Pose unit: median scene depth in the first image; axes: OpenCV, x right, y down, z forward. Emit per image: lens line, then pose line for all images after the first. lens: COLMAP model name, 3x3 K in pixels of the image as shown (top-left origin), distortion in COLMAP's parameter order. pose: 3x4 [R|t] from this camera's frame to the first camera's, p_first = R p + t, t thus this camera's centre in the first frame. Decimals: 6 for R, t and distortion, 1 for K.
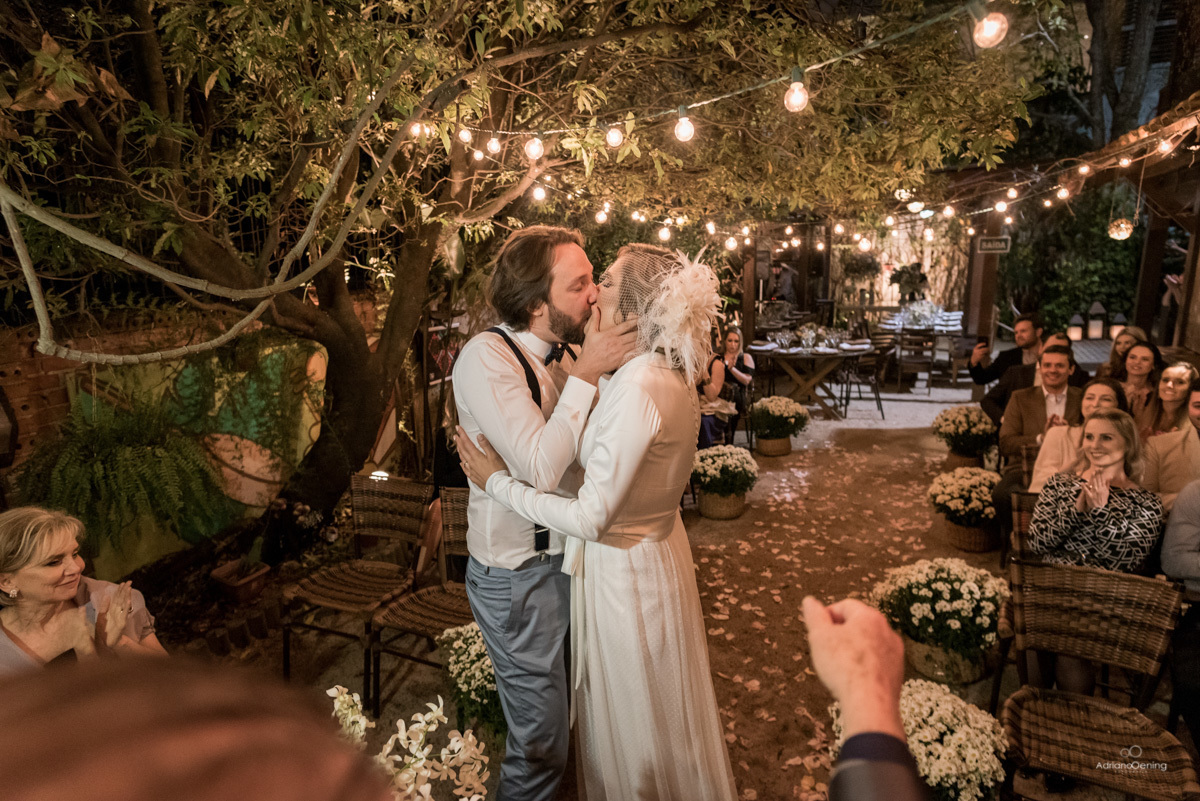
lens RADIAL K [[800.5, 0, 667.7], [0, 800.5, 397.5], [0, 0, 1]] dist [-0.000089, 0.002450]
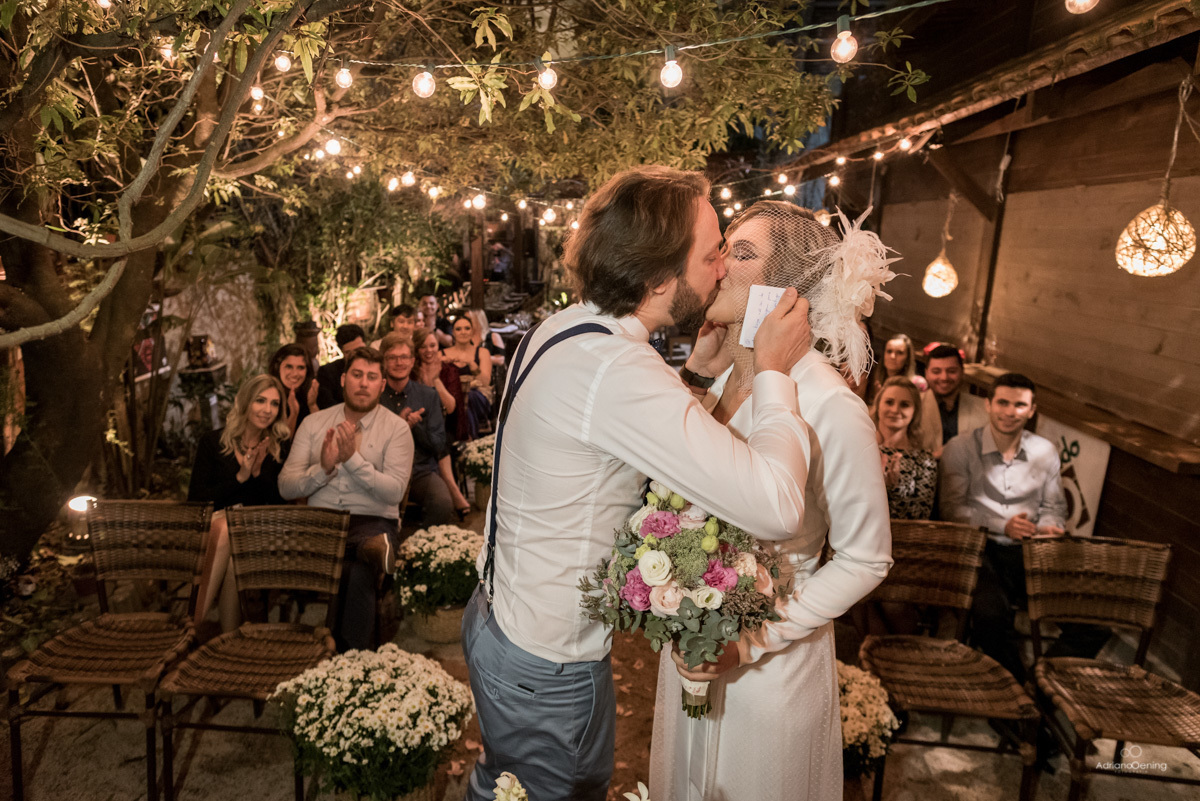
lens RADIAL K [[800.5, 0, 667.7], [0, 800.5, 397.5], [0, 0, 1]] dist [-0.000089, 0.002450]
pose [[0.925784, -0.049913, 0.374742, -0.129607], [0.042040, 0.998690, 0.029162, -0.002441], [-0.375707, -0.011243, 0.926670, 0.071960]]
